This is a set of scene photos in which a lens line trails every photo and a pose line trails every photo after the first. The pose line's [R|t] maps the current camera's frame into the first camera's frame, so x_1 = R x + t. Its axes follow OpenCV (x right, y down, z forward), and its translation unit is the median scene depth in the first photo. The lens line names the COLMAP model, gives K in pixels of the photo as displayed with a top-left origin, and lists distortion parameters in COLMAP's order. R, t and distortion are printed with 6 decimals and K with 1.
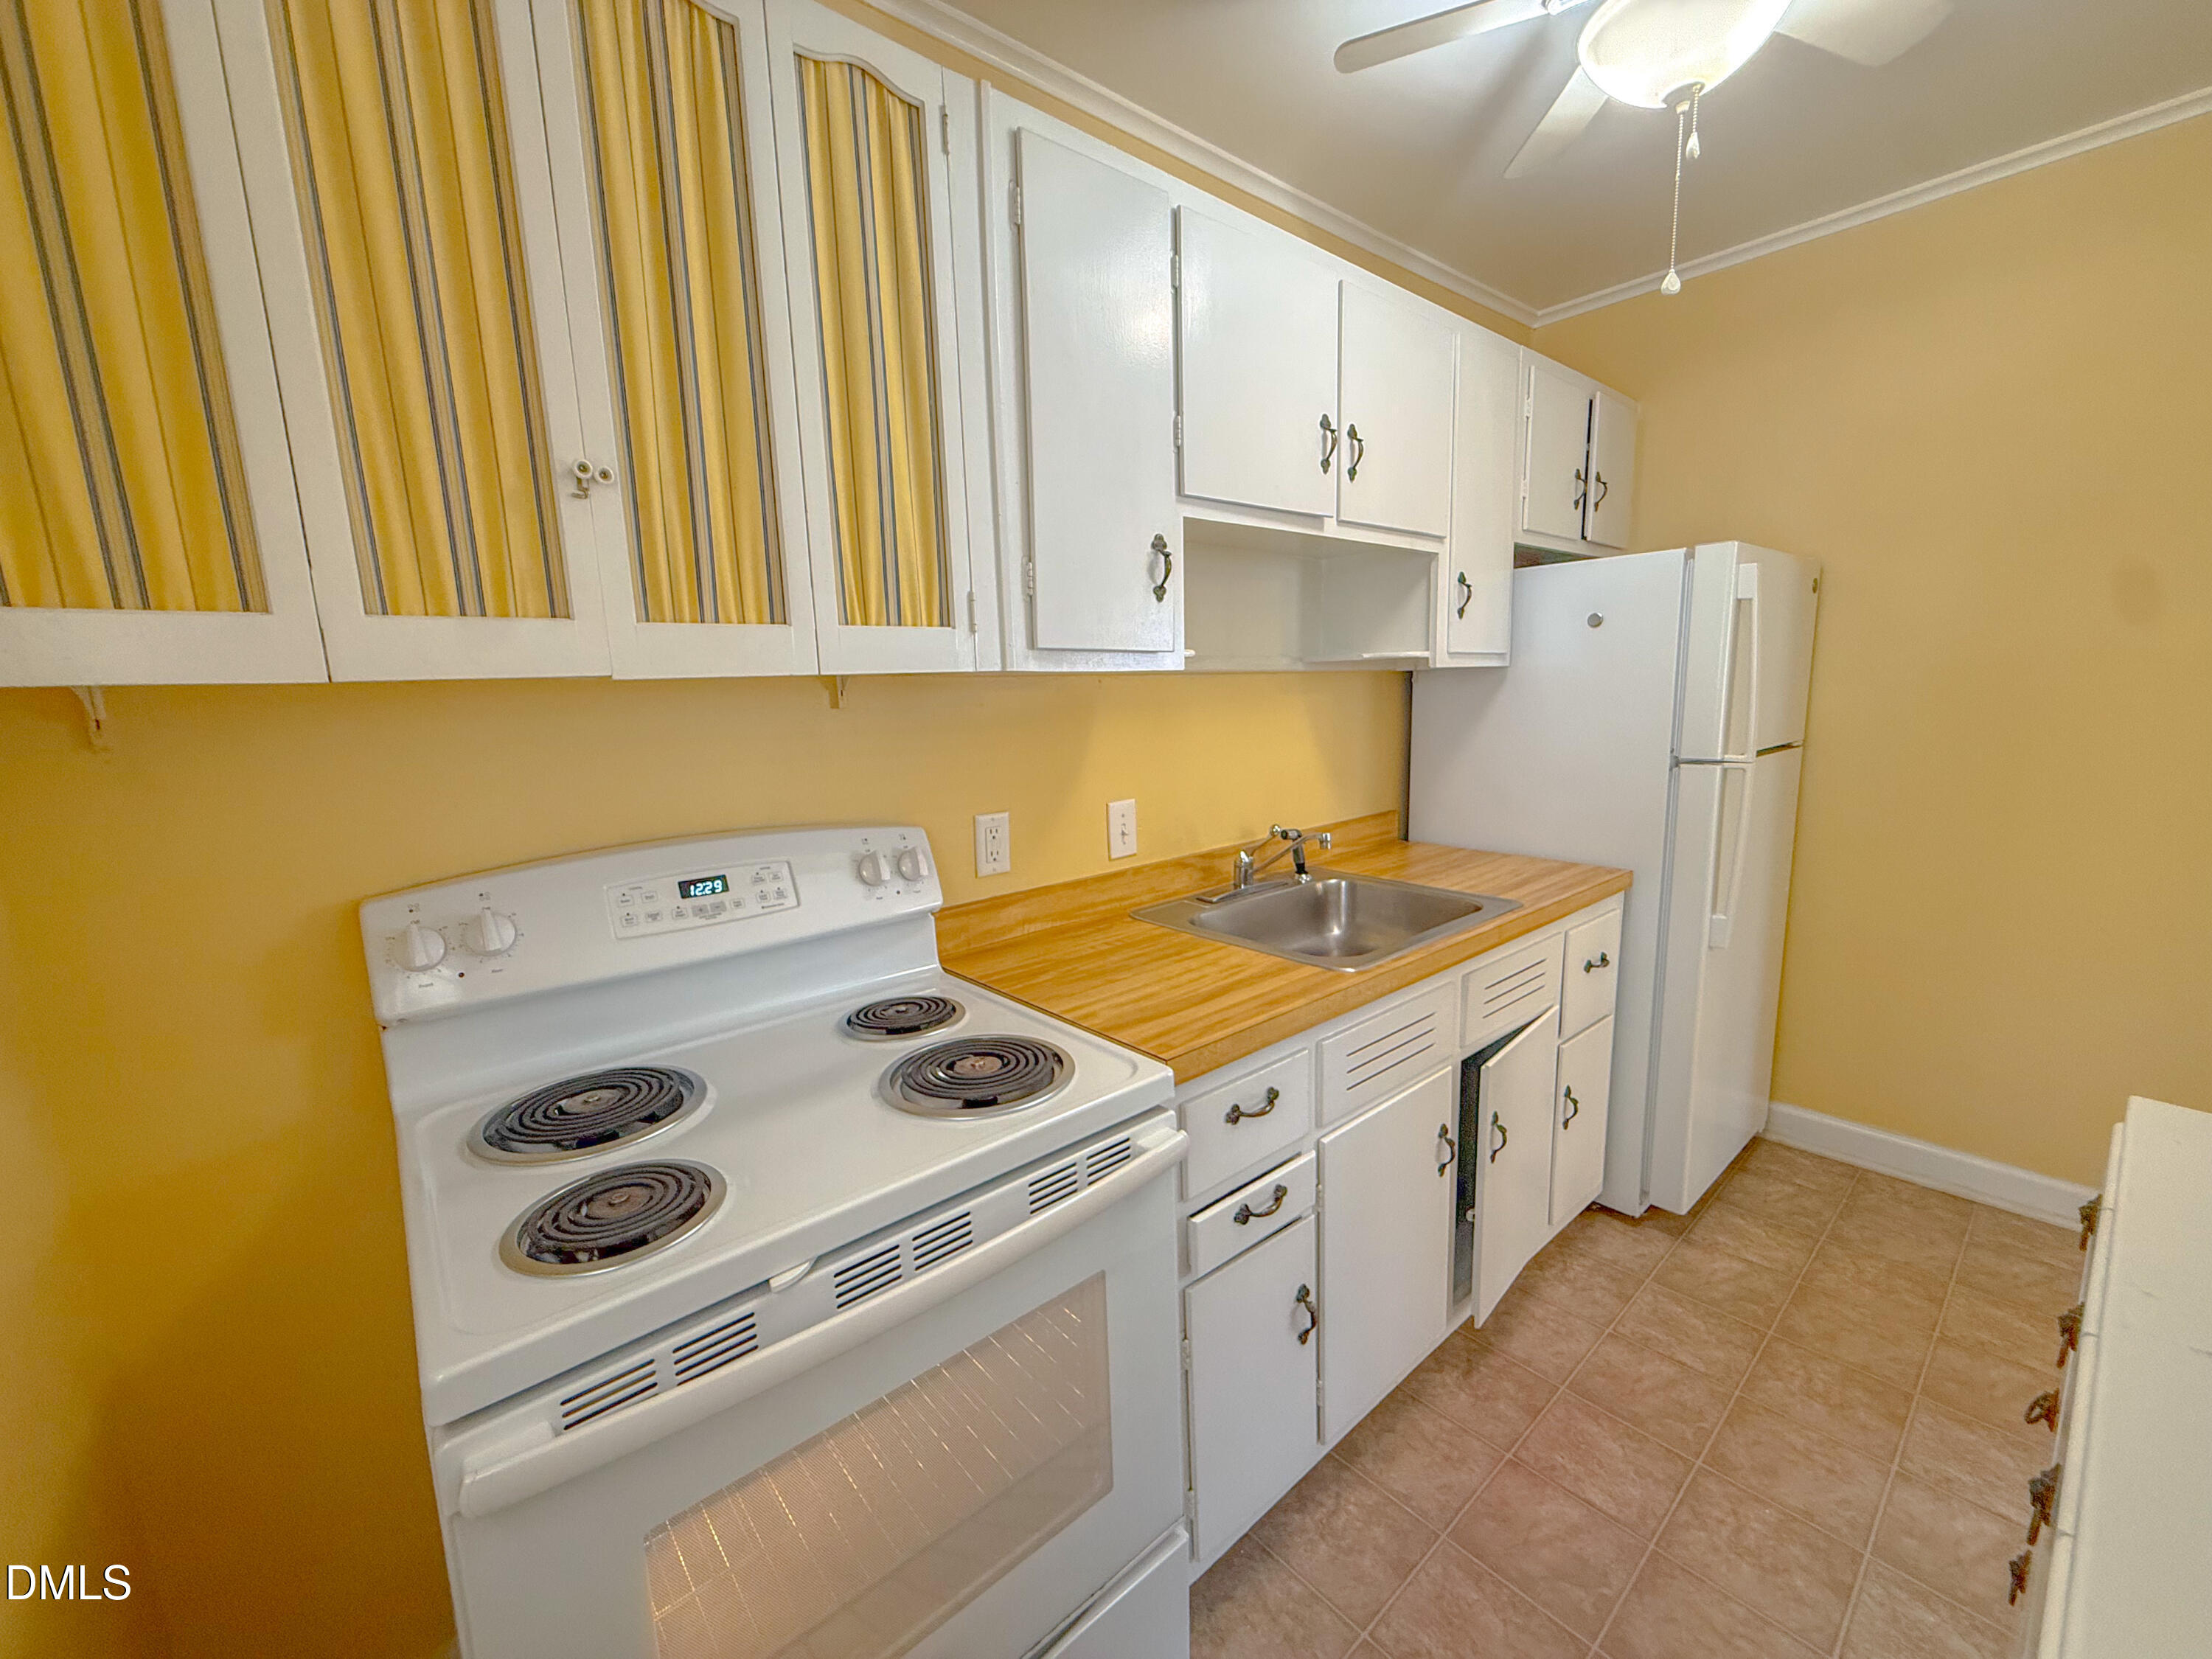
lens RADIAL K [[885.4, 0, 1097.6], [0, 885.4, 831.5], [0, 0, 1]] dist [0.001744, 0.000114]
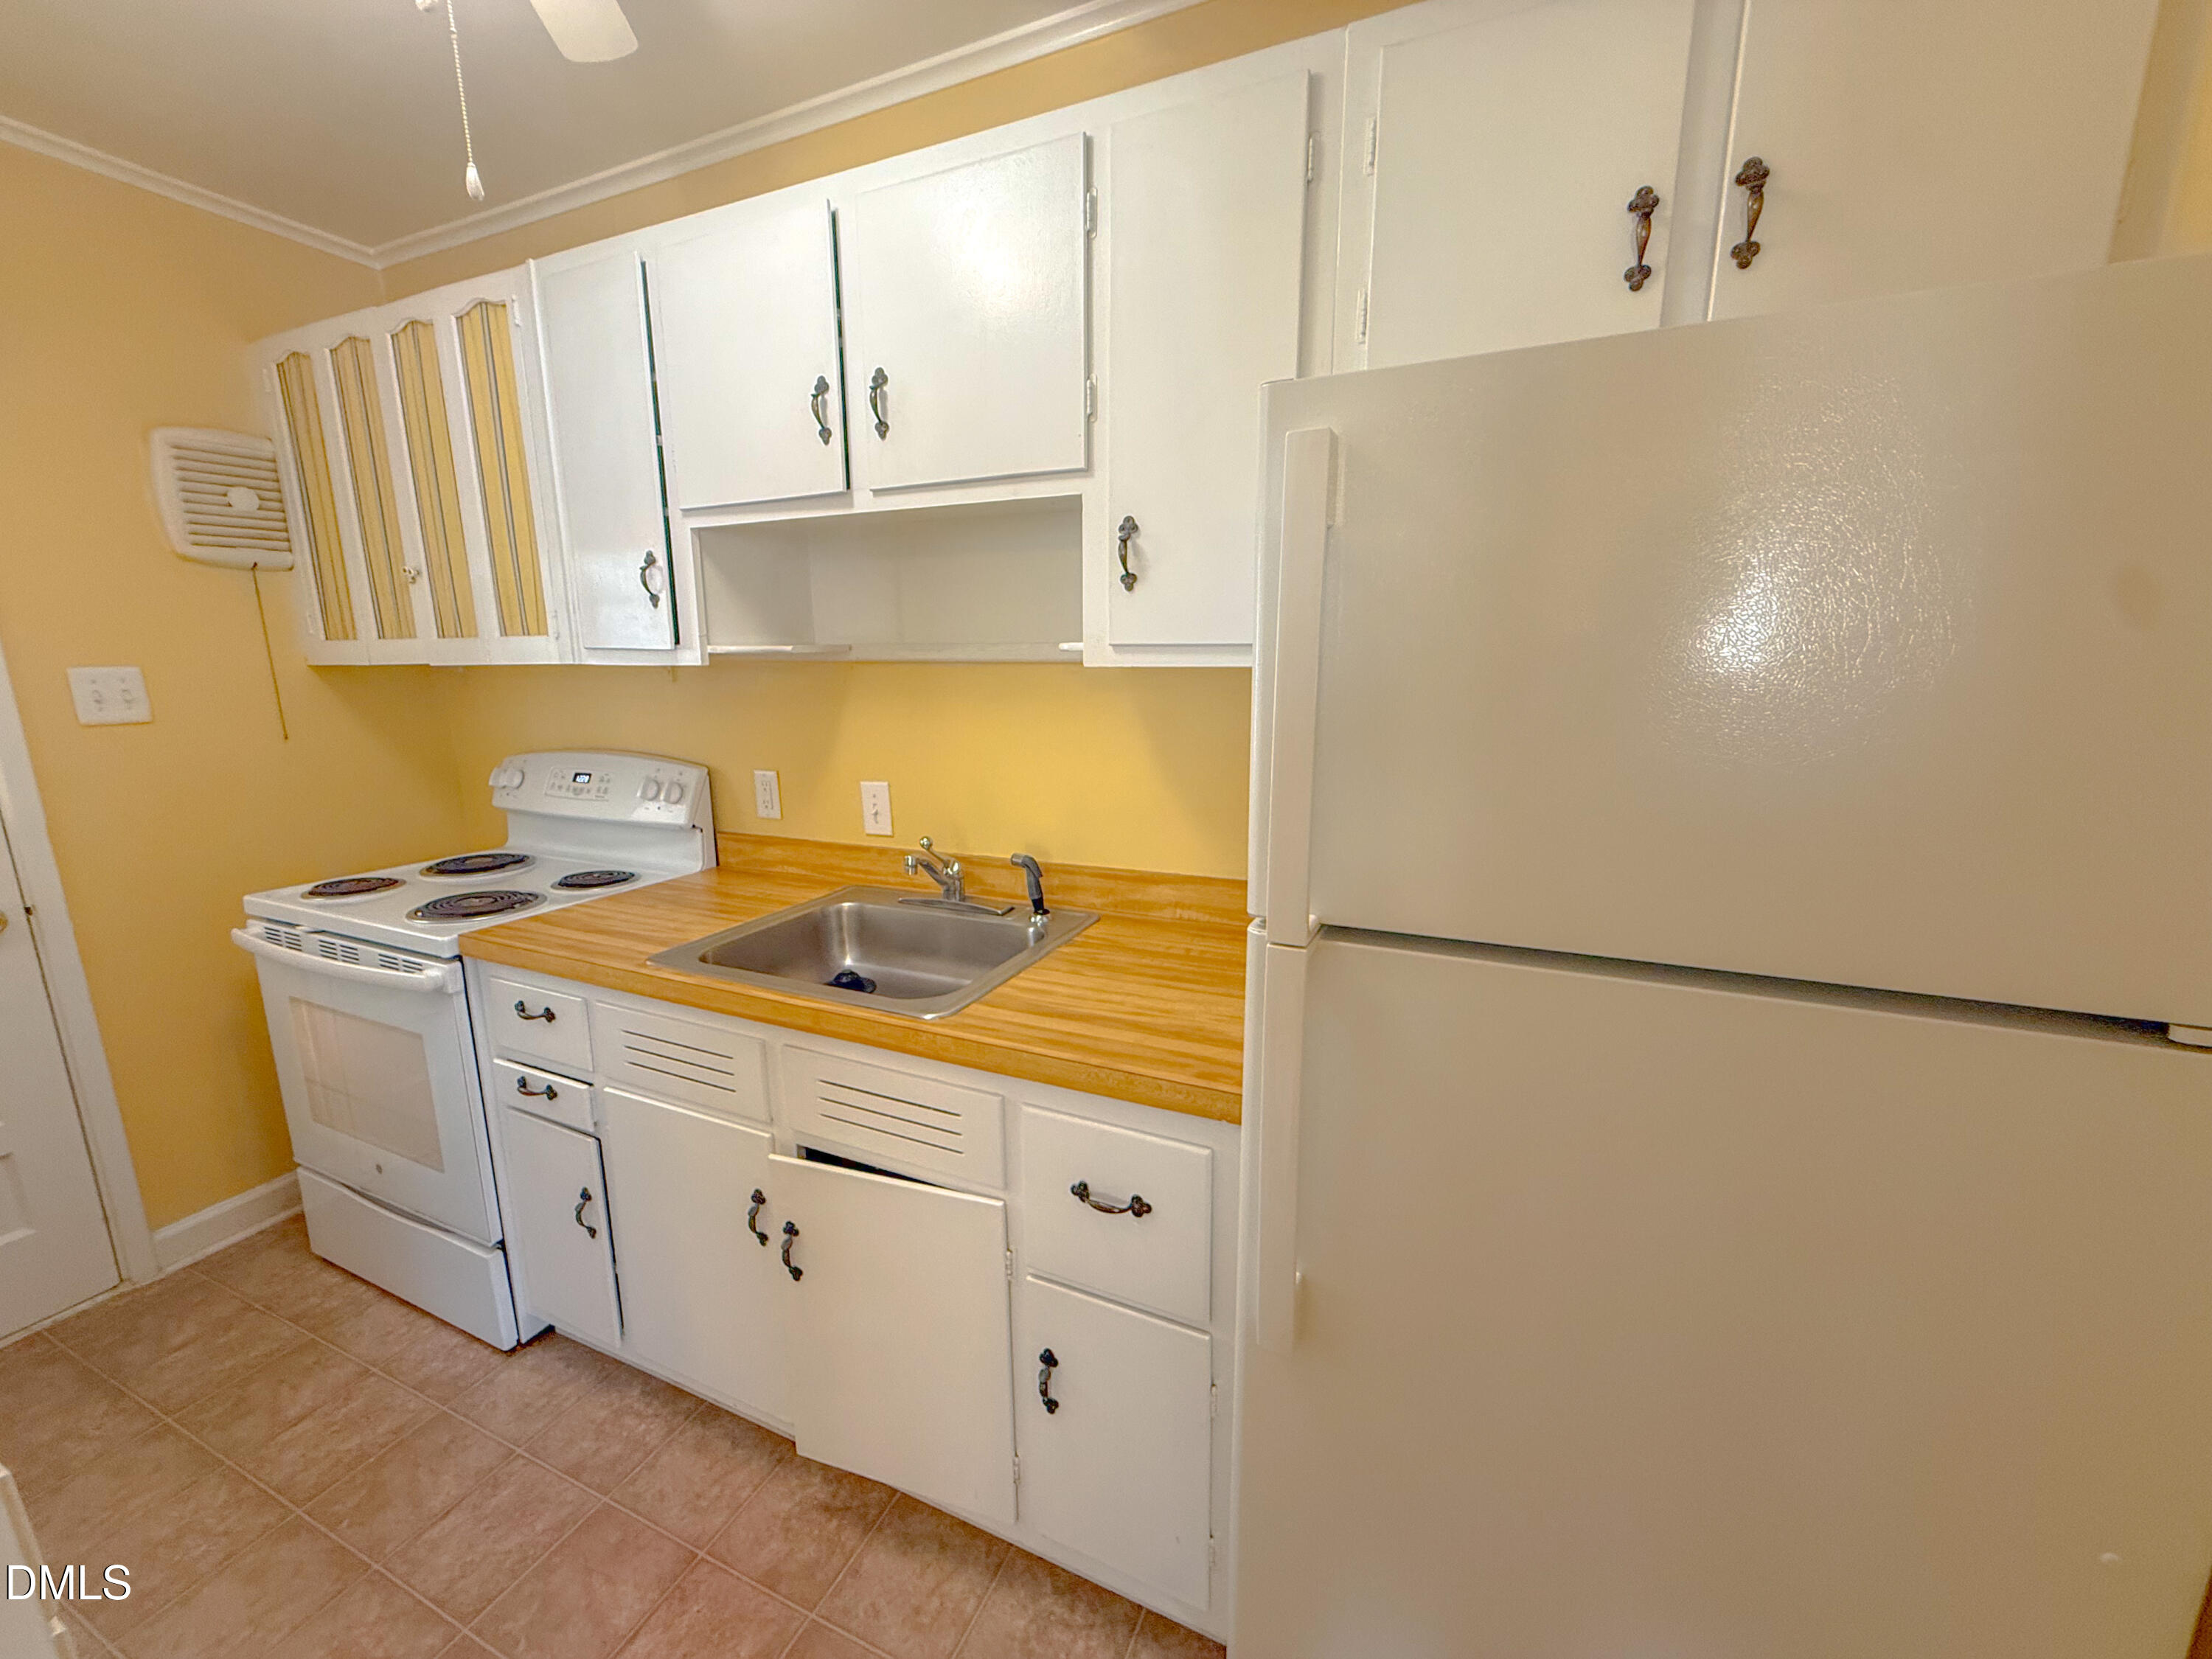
lens RADIAL K [[885.4, 0, 1097.6], [0, 885.4, 831.5], [0, 0, 1]] dist [0.001744, 0.000114]
pose [[0.419520, 0.208273, -0.883530, 1.354149], [-0.149906, 0.975855, 0.158858, -0.230841], [0.895283, 0.065802, 0.440611, 0.969553]]
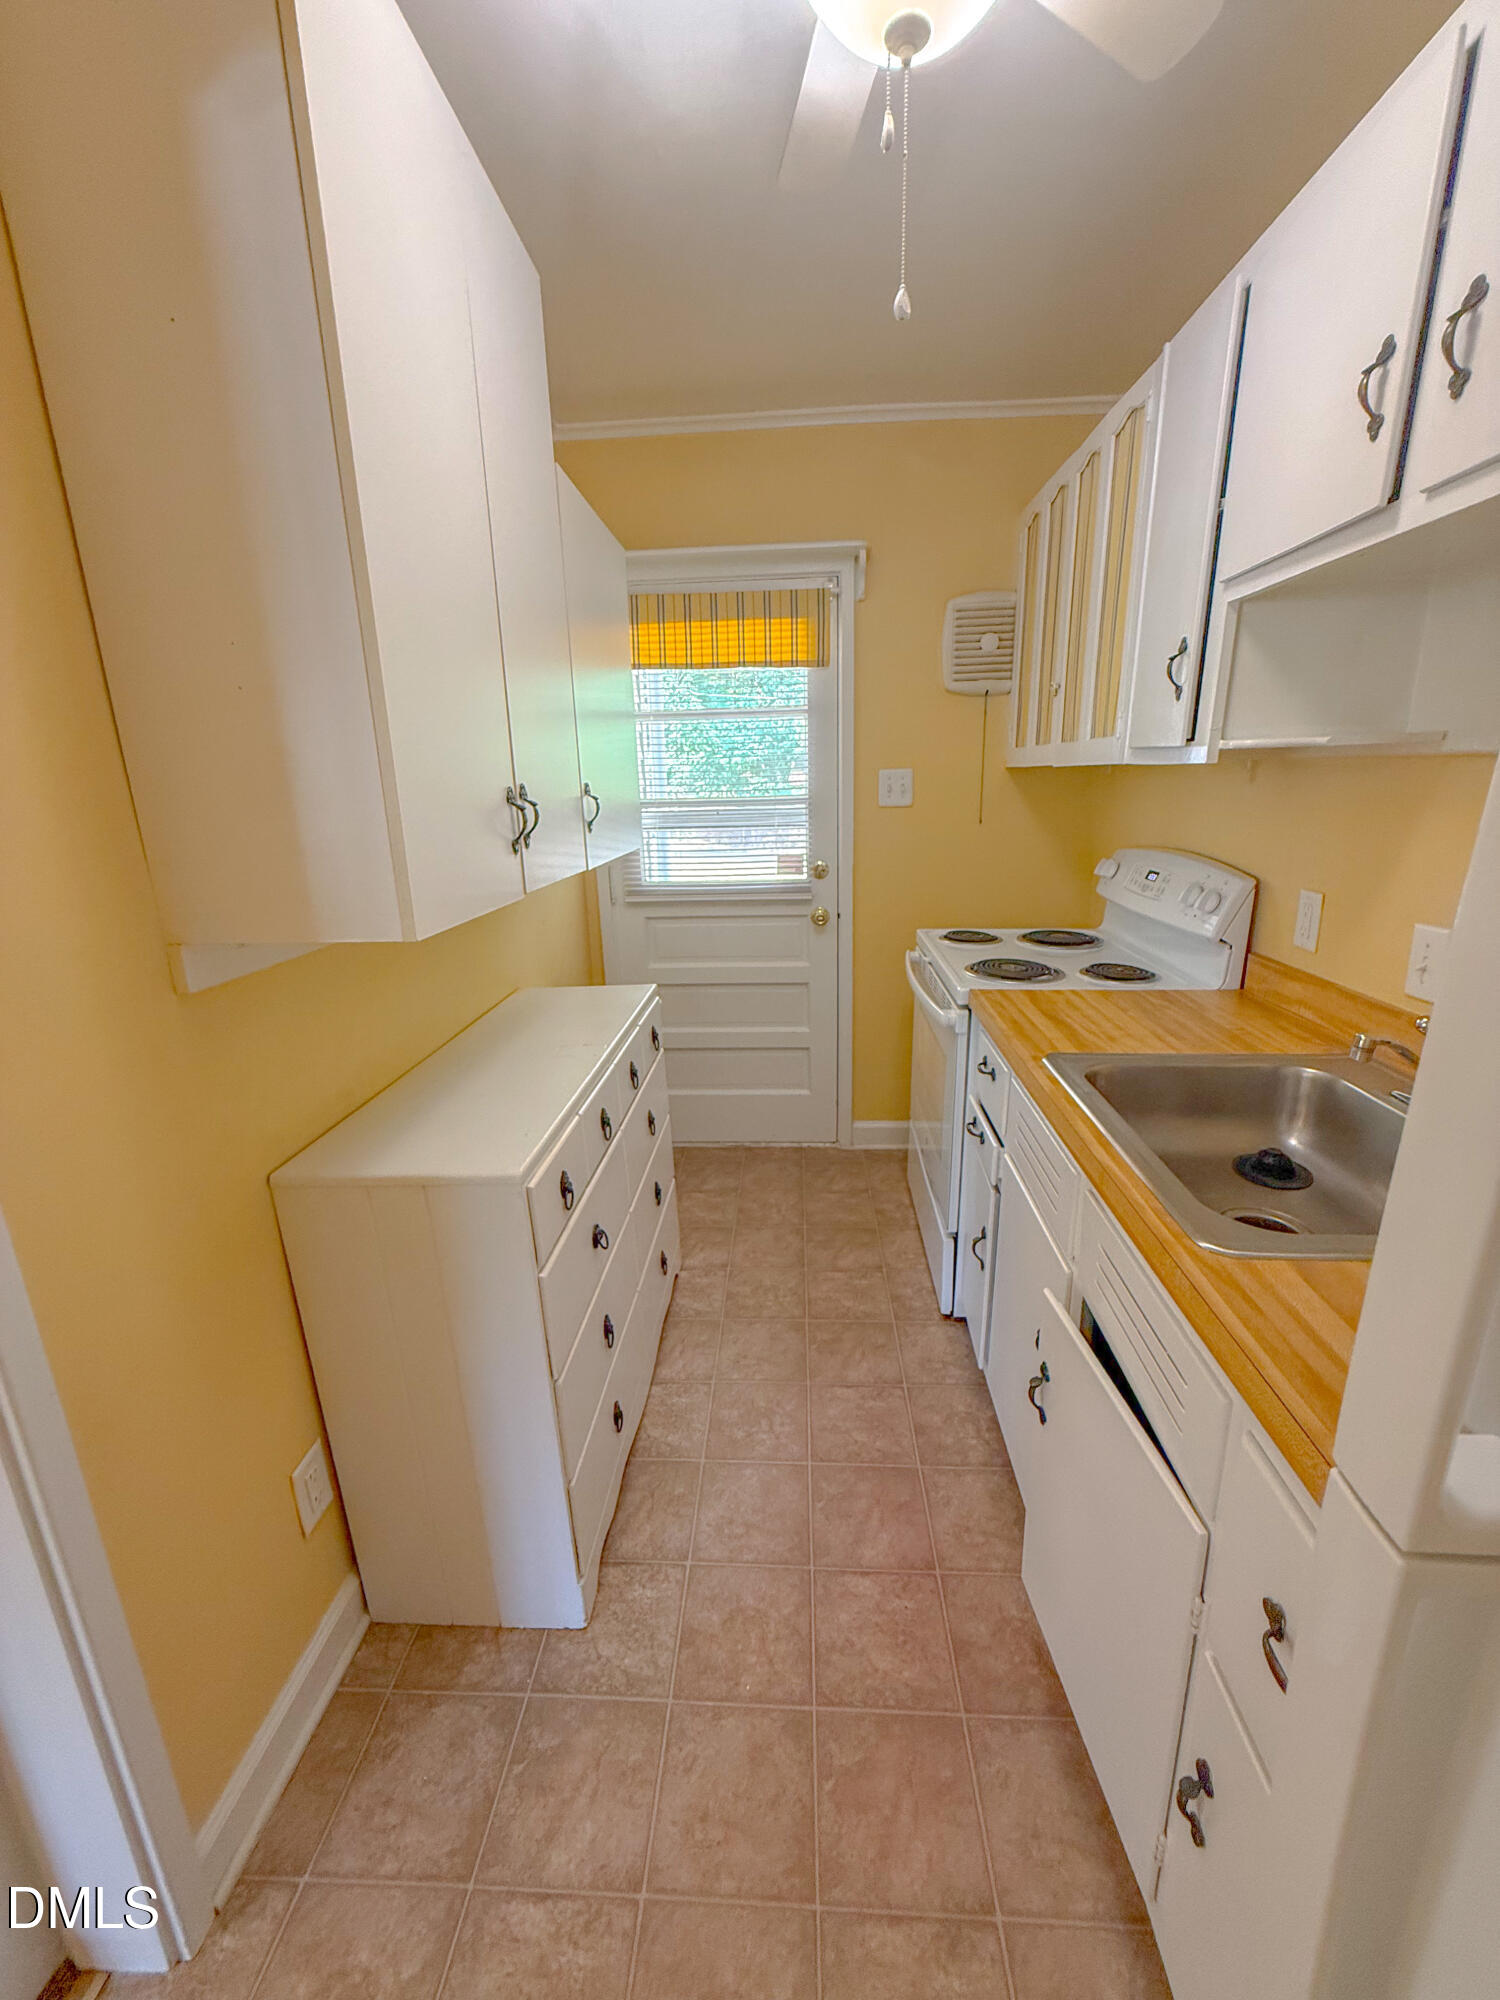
lens RADIAL K [[800.5, 0, 752.3], [0, 800.5, 994.5], [0, 0, 1]] dist [0.001744, 0.000114]
pose [[-0.690472, 0.239055, -0.682716, 1.143349], [-0.069265, 0.917627, 0.391361, -0.262399], [0.720036, 0.317512, -0.617037, 1.275917]]
